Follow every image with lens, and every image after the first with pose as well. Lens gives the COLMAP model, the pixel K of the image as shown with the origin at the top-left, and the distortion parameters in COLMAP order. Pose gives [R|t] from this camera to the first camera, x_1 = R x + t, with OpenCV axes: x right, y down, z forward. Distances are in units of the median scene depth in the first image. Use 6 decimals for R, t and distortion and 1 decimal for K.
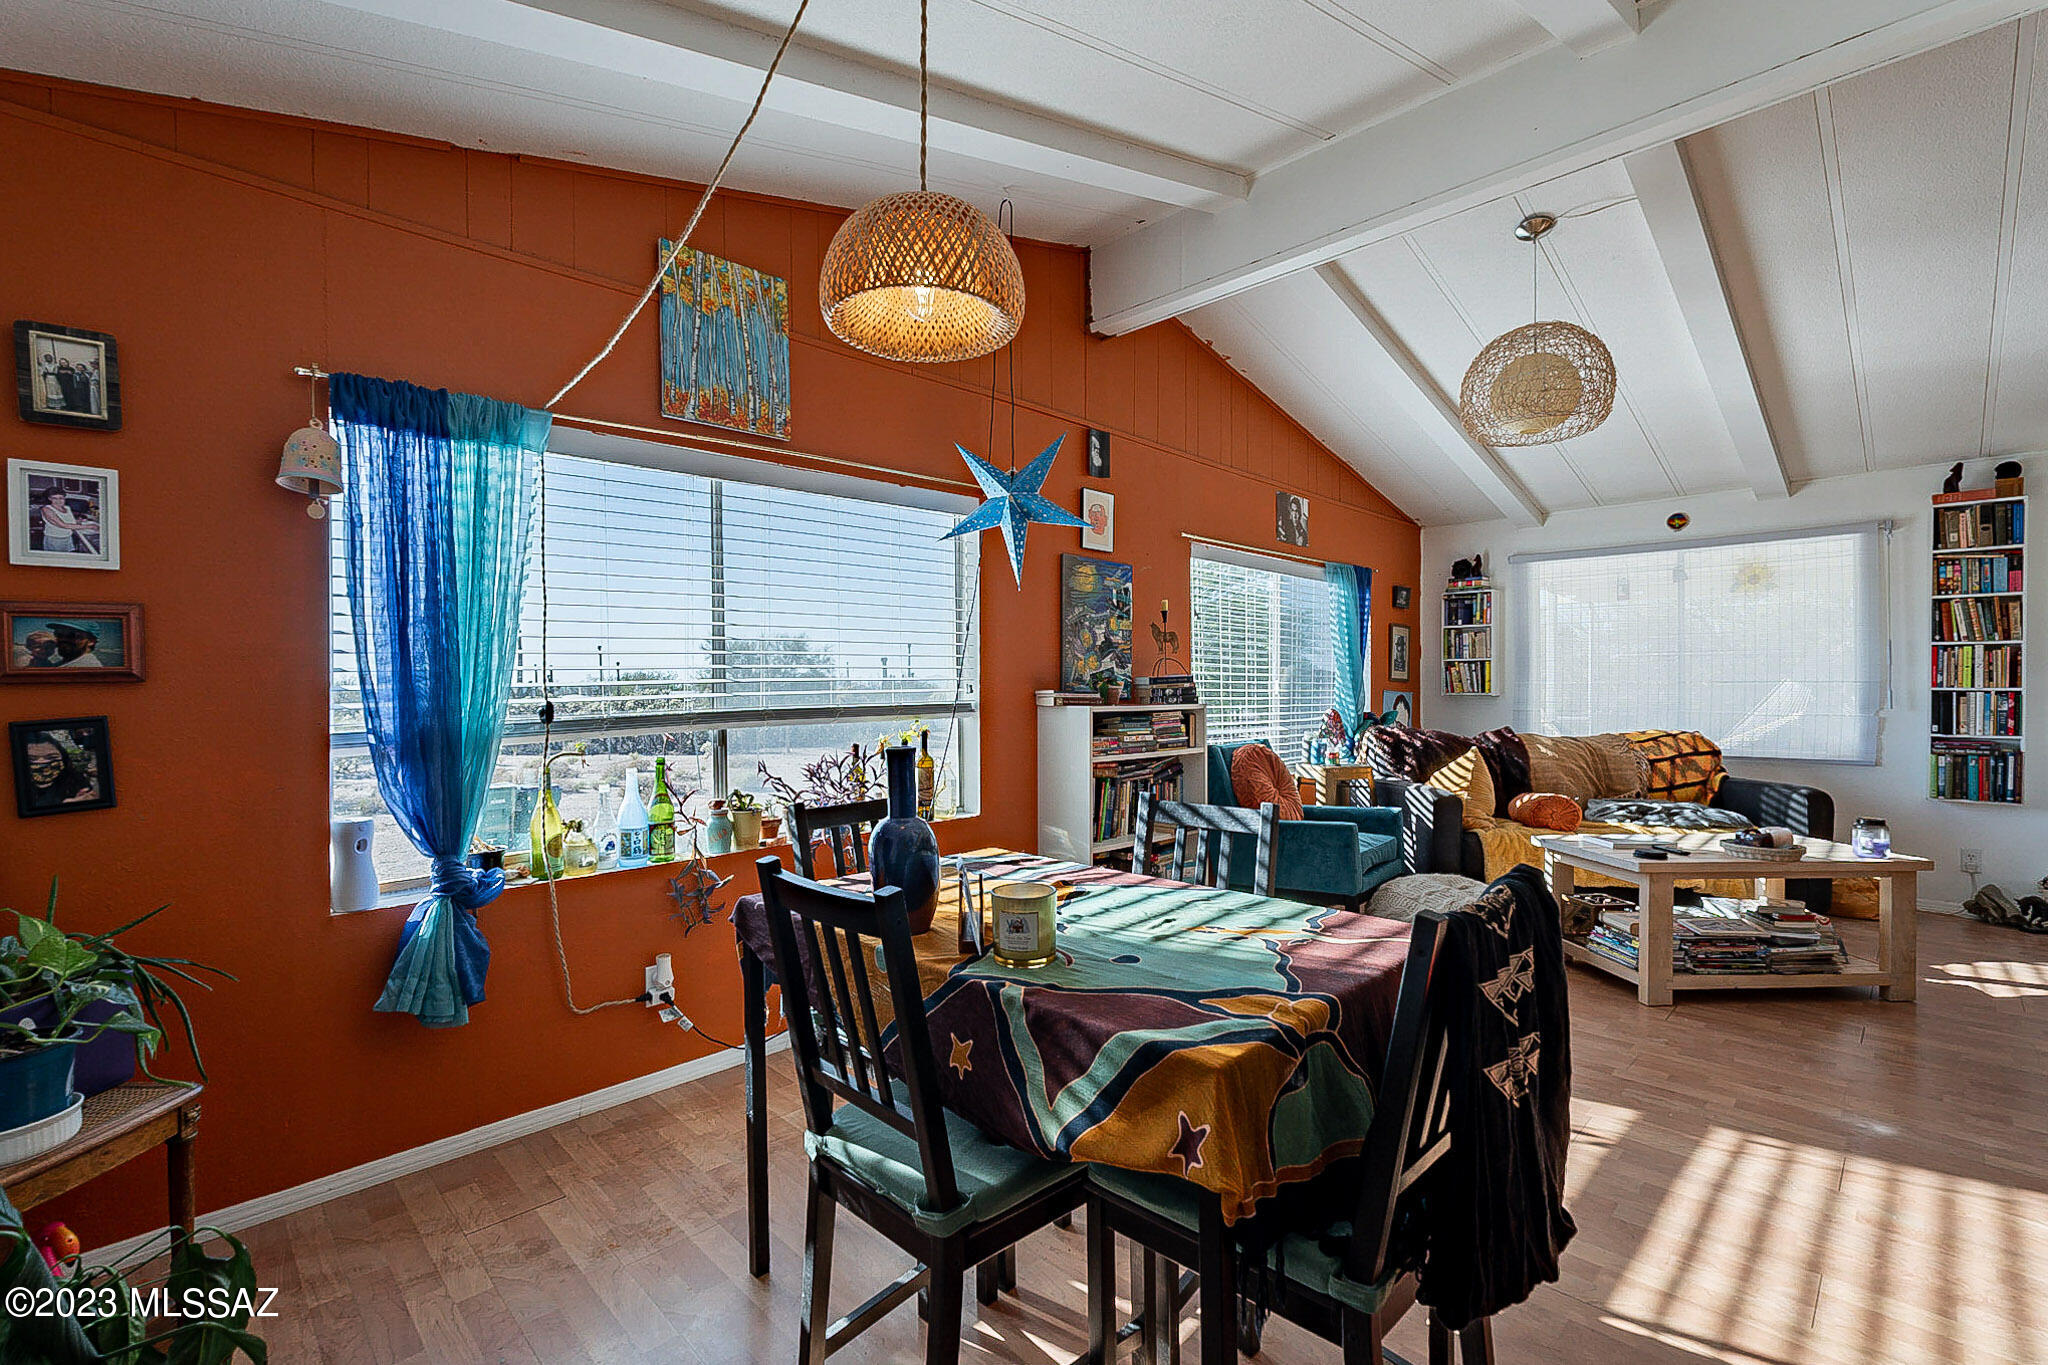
lens RADIAL K [[902.7, 0, 1010.8], [0, 902.7, 682.7], [0, 0, 1]] dist [-0.003639, 0.000434]
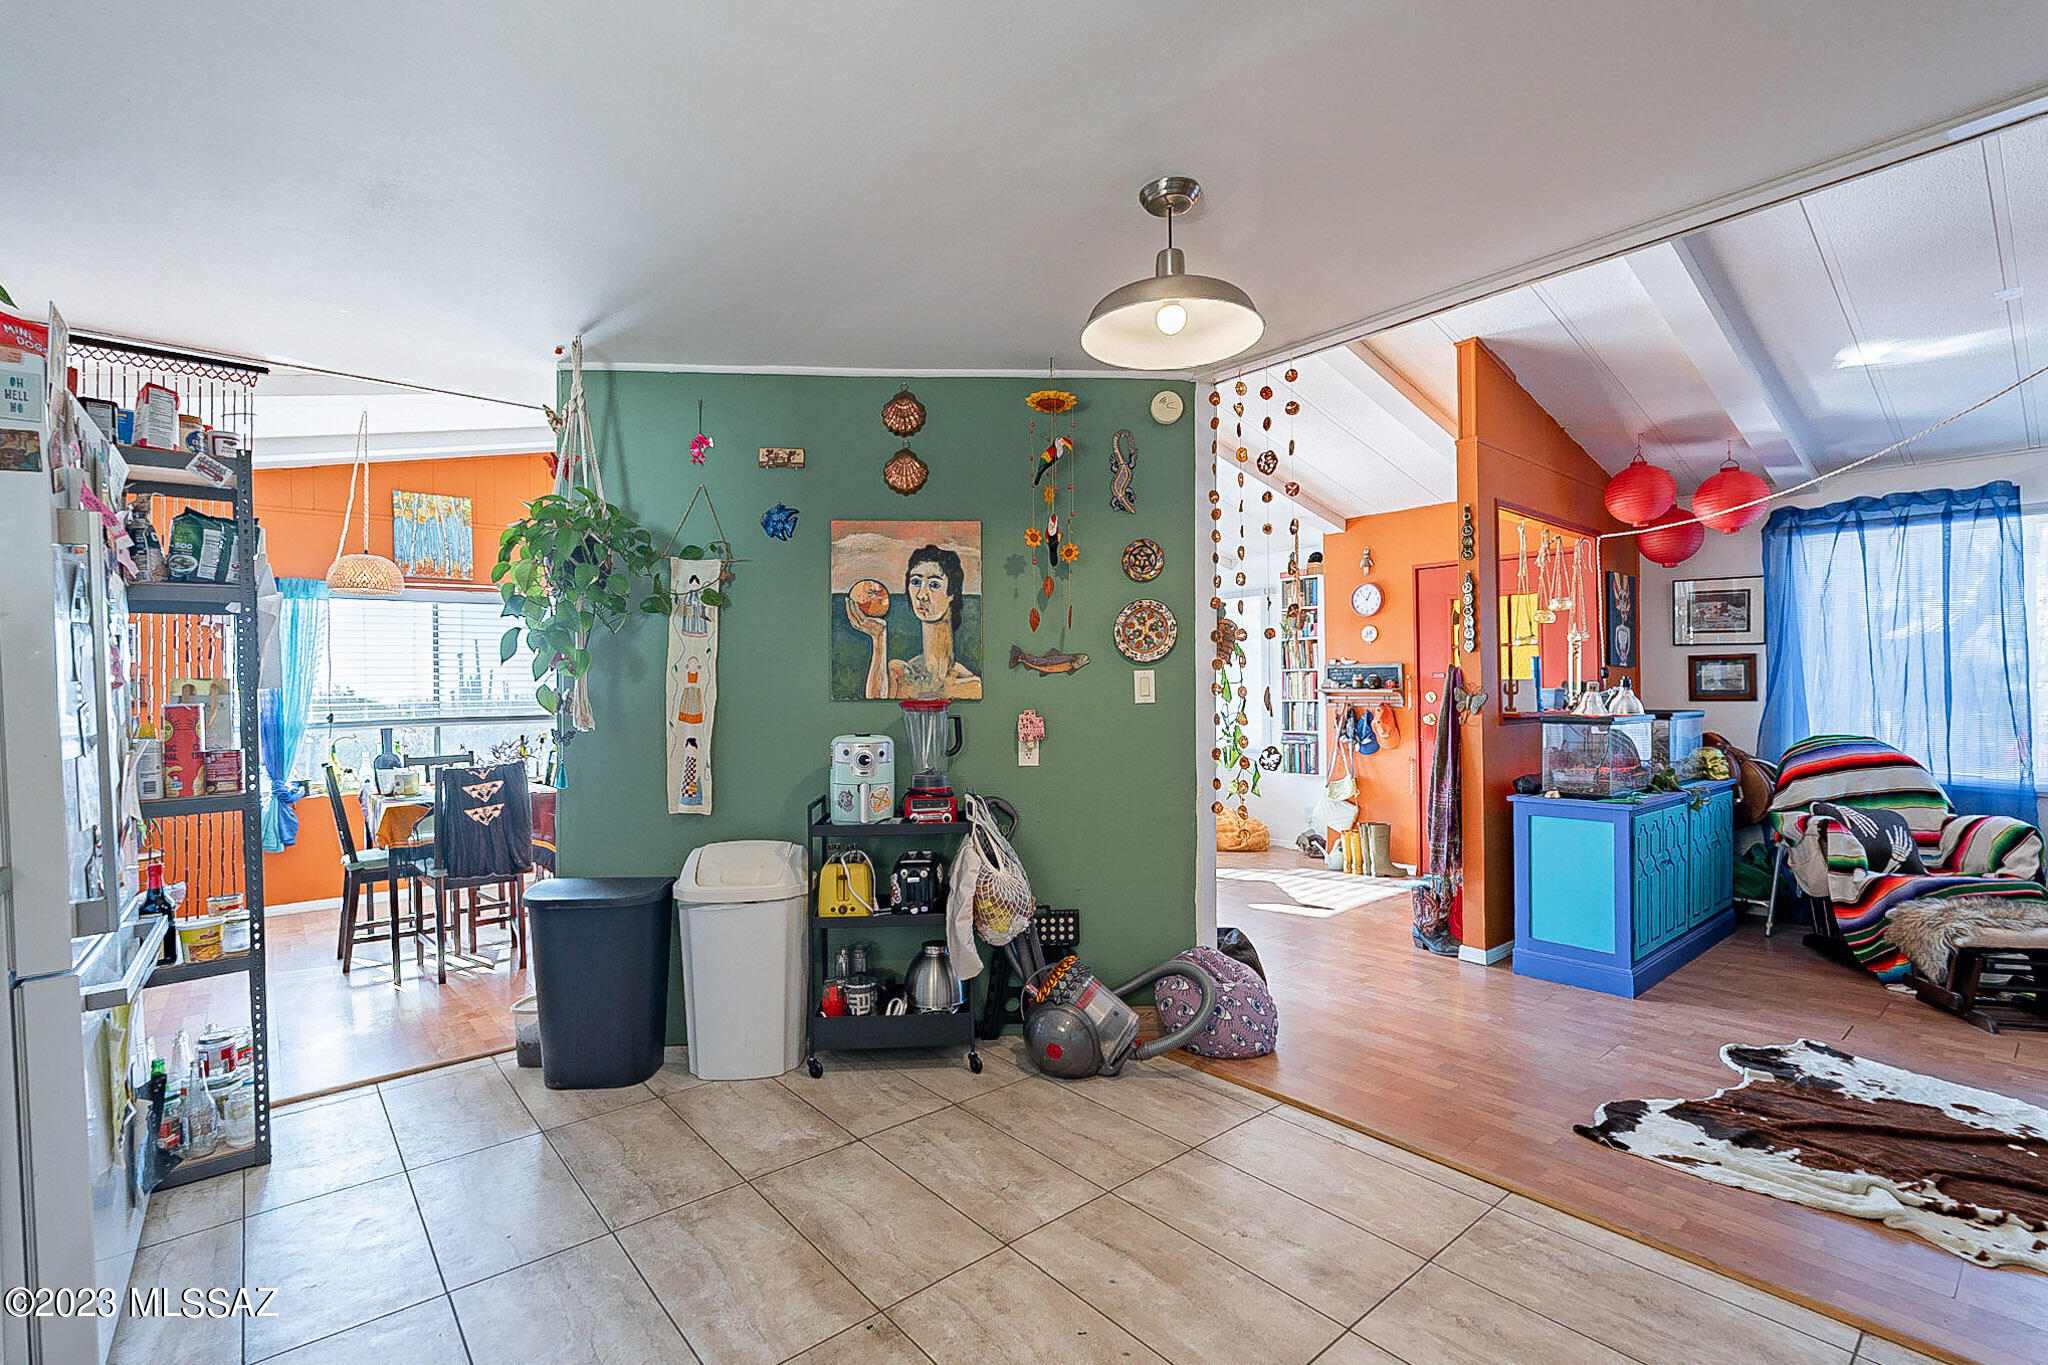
lens RADIAL K [[902.7, 0, 1023.9], [0, 902.7, 694.1], [0, 0, 1]] dist [-0.003639, 0.000434]
pose [[0.996767, -0.007597, -0.079984, 0.739935], [0.007453, 0.999970, -0.002095, -0.004234], [0.079998, 0.001493, 0.996794, -0.577842]]
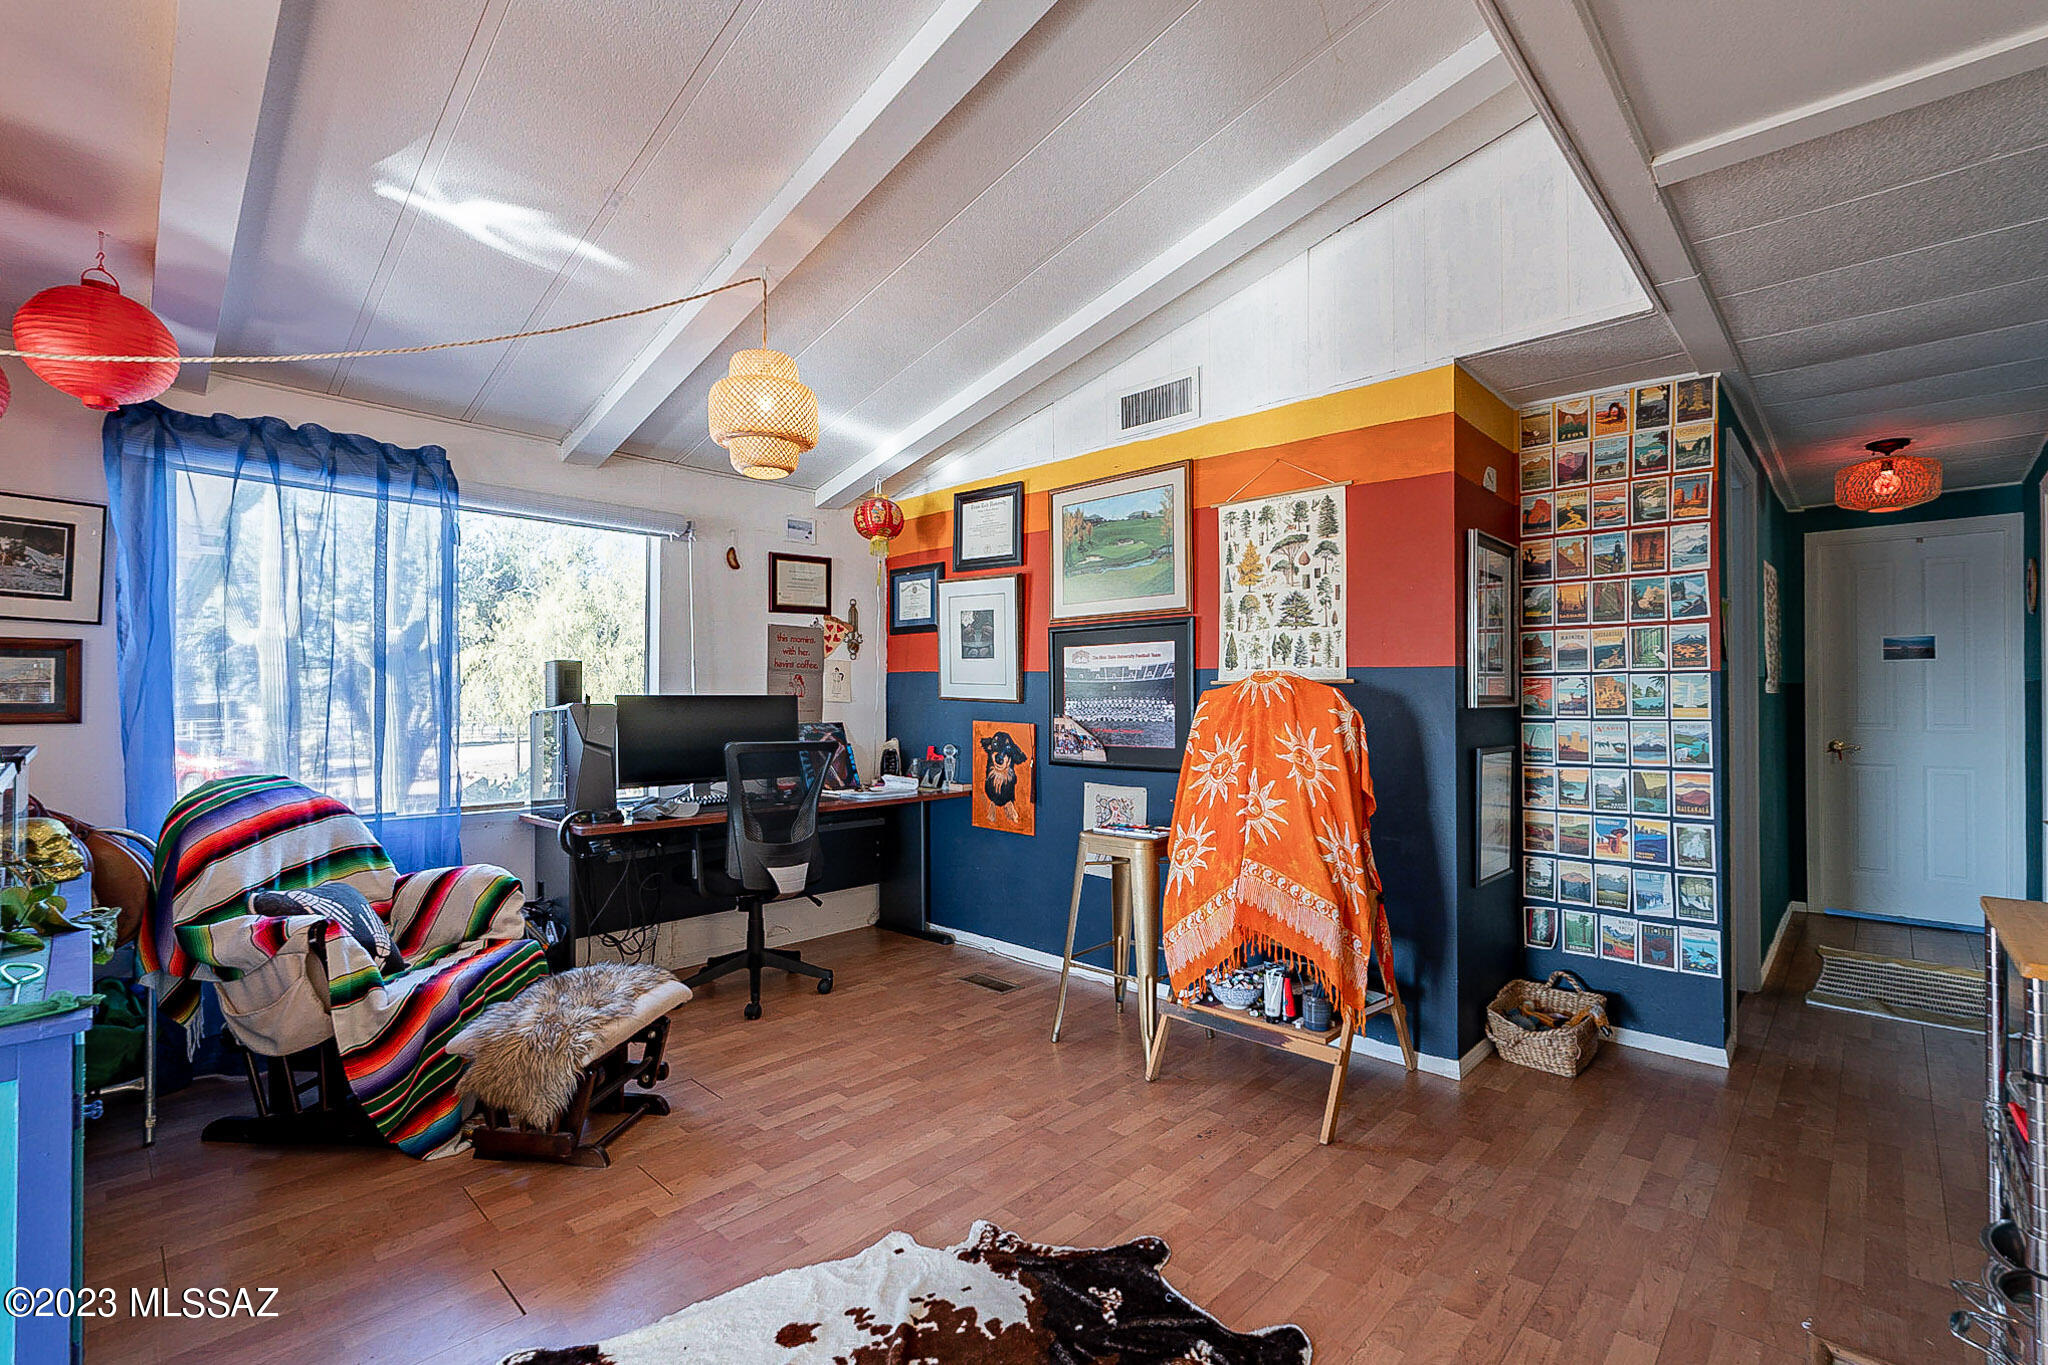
lens RADIAL K [[902.7, 0, 1028.5], [0, 902.7, 681.8], [0, 0, 1]] dist [-0.003639, 0.000434]
pose [[-0.034440, 0.016478, 0.999271, 0.899363], [0.001128, 0.999864, -0.016448, -0.009008], [-0.999406, 0.000560, -0.034454, -0.041423]]
